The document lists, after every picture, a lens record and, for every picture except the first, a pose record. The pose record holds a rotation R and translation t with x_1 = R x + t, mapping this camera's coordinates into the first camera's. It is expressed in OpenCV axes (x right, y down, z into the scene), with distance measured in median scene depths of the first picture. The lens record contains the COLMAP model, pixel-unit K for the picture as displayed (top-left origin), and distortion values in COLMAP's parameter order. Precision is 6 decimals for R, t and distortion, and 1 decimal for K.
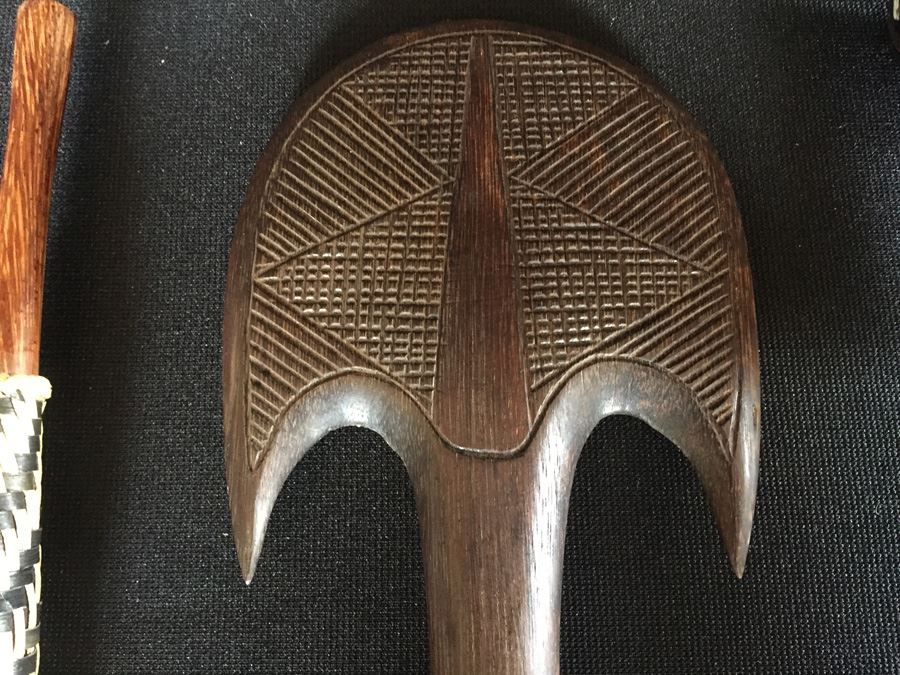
lens RADIAL K [[795.7, 0, 450.0], [0, 795.7, 337.5], [0, 0, 1]] dist [0.084099, -0.164840]
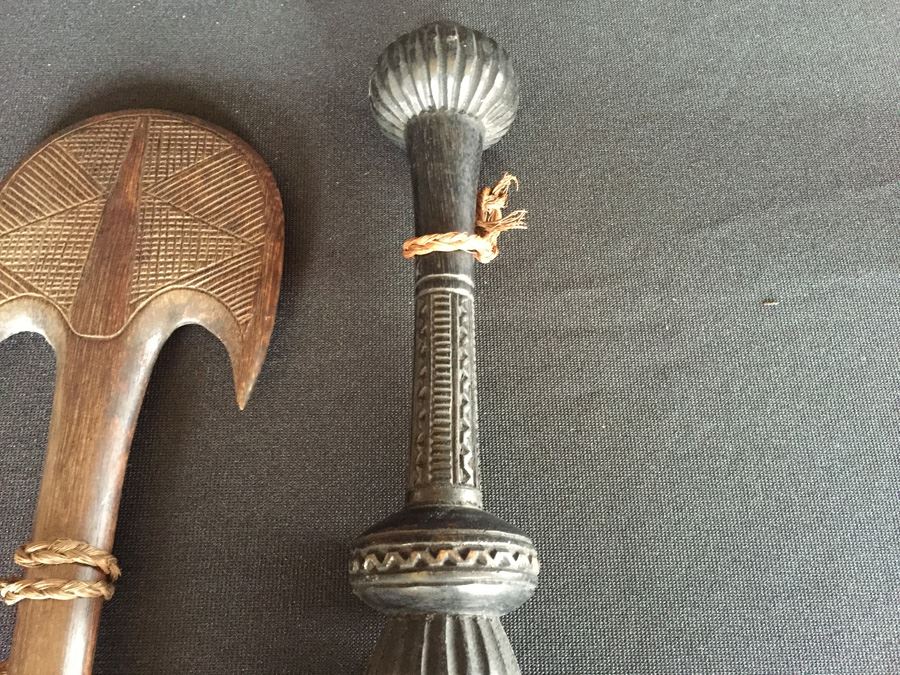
lens RADIAL K [[772.3, 0, 447.1], [0, 772.3, 338.7], [0, 0, 1]] dist [0.089680, -0.129241]
pose [[0.999710, 0.003415, 0.023822, 0.697654], [0.000644, 0.985728, -0.168343, 0.395564], [-0.024057, 0.168310, 0.985441, -0.610660]]
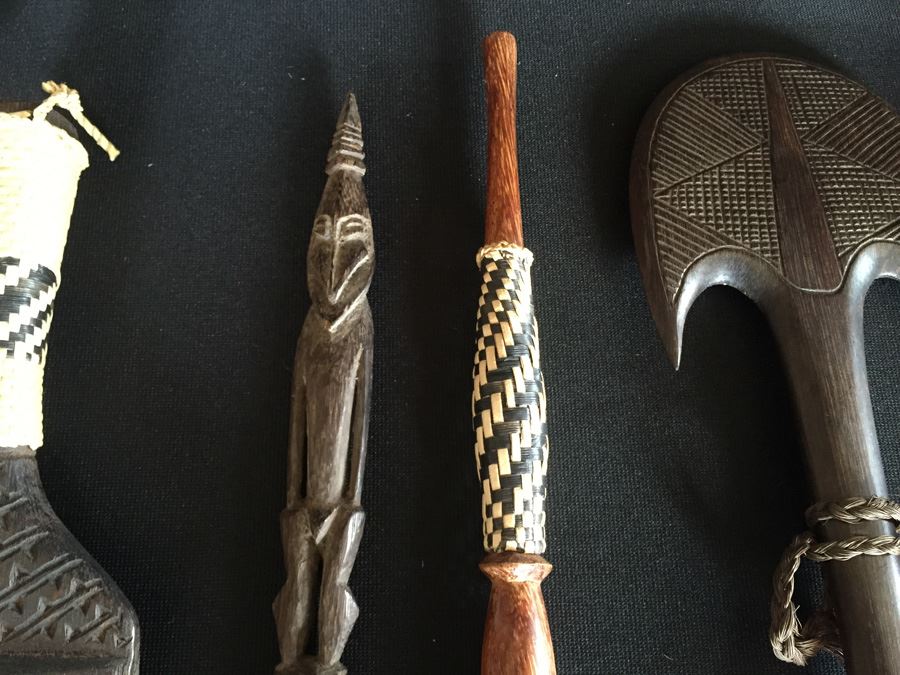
lens RADIAL K [[784.7, 0, 450.5], [0, 784.7, 334.4], [0, 0, 1]] dist [0.078860, -0.145957]
pose [[0.998995, 0.005034, 0.044542, -0.732086], [-0.000272, 0.994336, -0.106285, 0.377220], [-0.044825, 0.106166, 0.993338, -0.550486]]
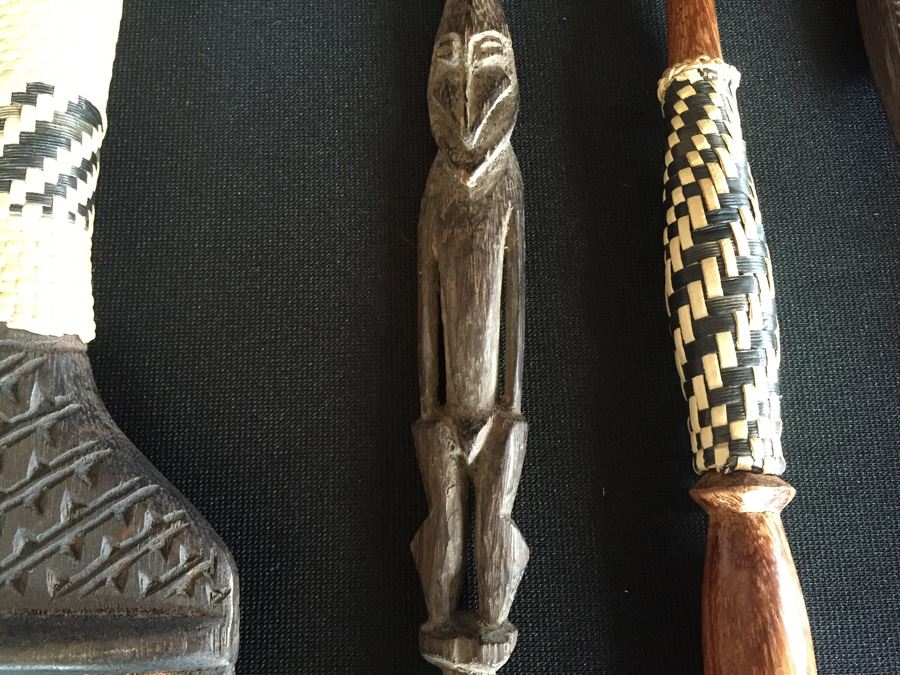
lens RADIAL K [[795.7, 0, 450.0], [0, 795.7, 337.5], [0, 0, 1]] dist [0.084099, -0.164840]
pose [[0.999792, -0.011844, 0.016579, -0.943115], [0.012639, 0.998734, -0.048682, 0.482653], [-0.015982, 0.048882, 0.998677, -0.163445]]
